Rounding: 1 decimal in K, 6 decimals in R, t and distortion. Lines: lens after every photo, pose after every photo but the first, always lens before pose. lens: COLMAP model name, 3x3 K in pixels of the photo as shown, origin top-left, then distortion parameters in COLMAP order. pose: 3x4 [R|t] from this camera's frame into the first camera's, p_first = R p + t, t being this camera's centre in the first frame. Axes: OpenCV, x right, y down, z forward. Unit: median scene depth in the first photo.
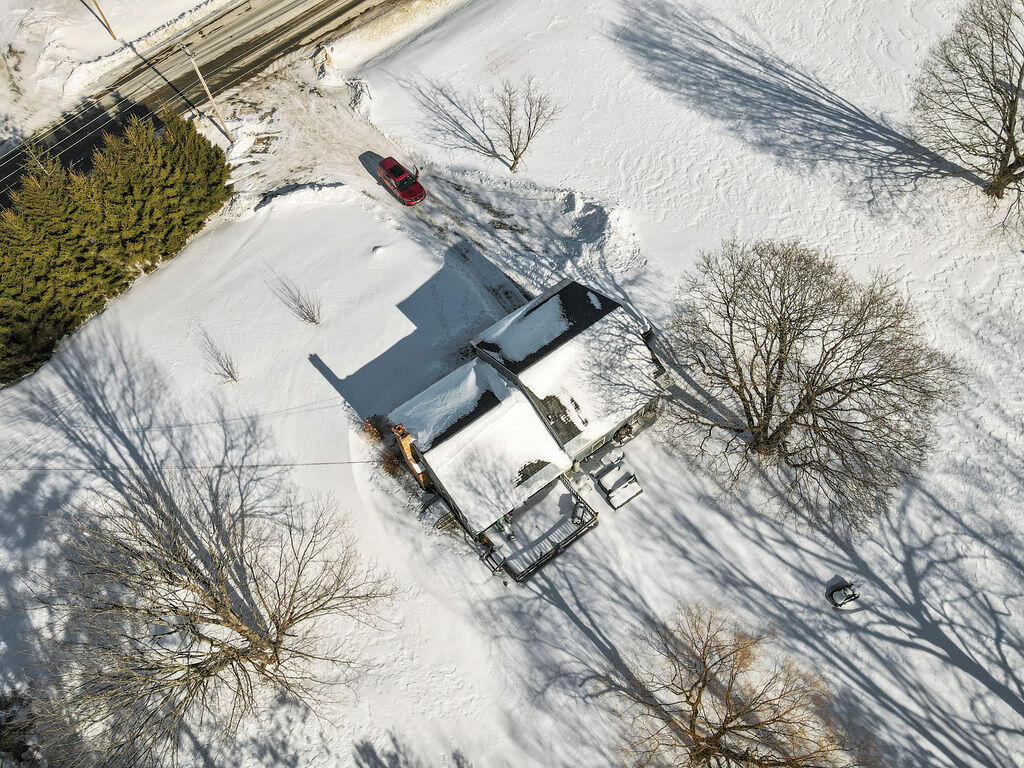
lens RADIAL K [[814.9, 0, 512.0], [0, 814.9, 384.0], [0, 0, 1]] dist [0.007107, 0.007305]
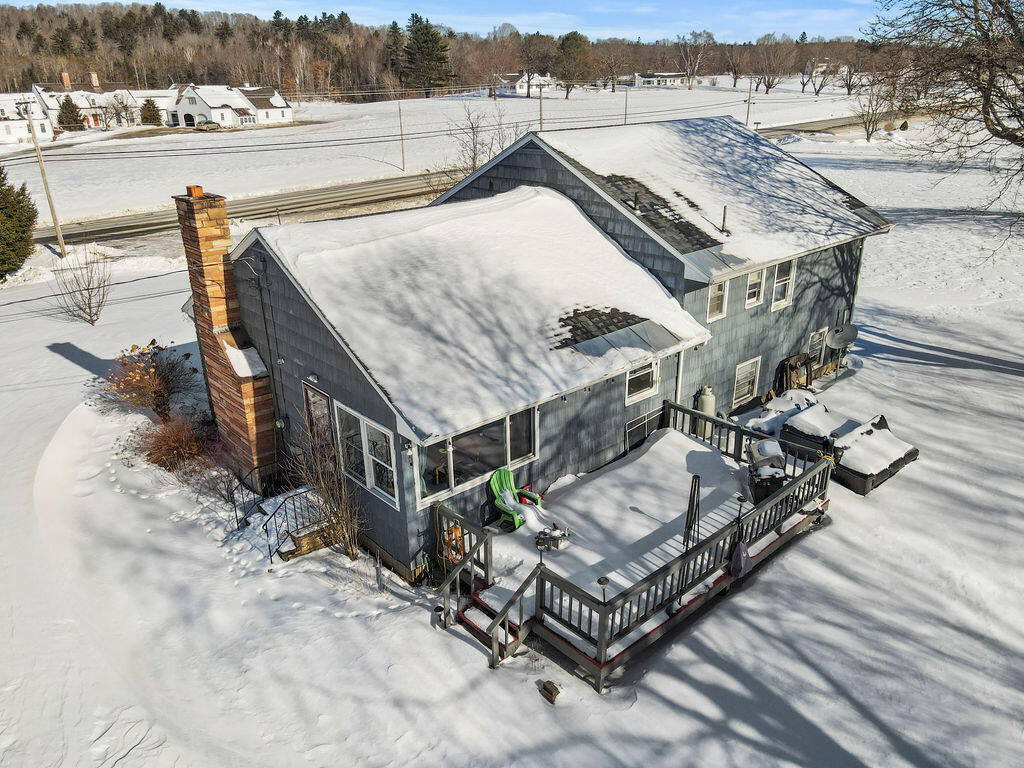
lens RADIAL K [[765.5, 0, 512.0], [0, 765.5, 384.0], [0, 0, 1]] dist [0.005370, 0.001676]
pose [[0.995893, -0.003147, 0.090486, -0.037937], [0.062080, 0.751222, -0.657123, 0.319773], [-0.065907, 0.660042, 0.748332, 0.784198]]
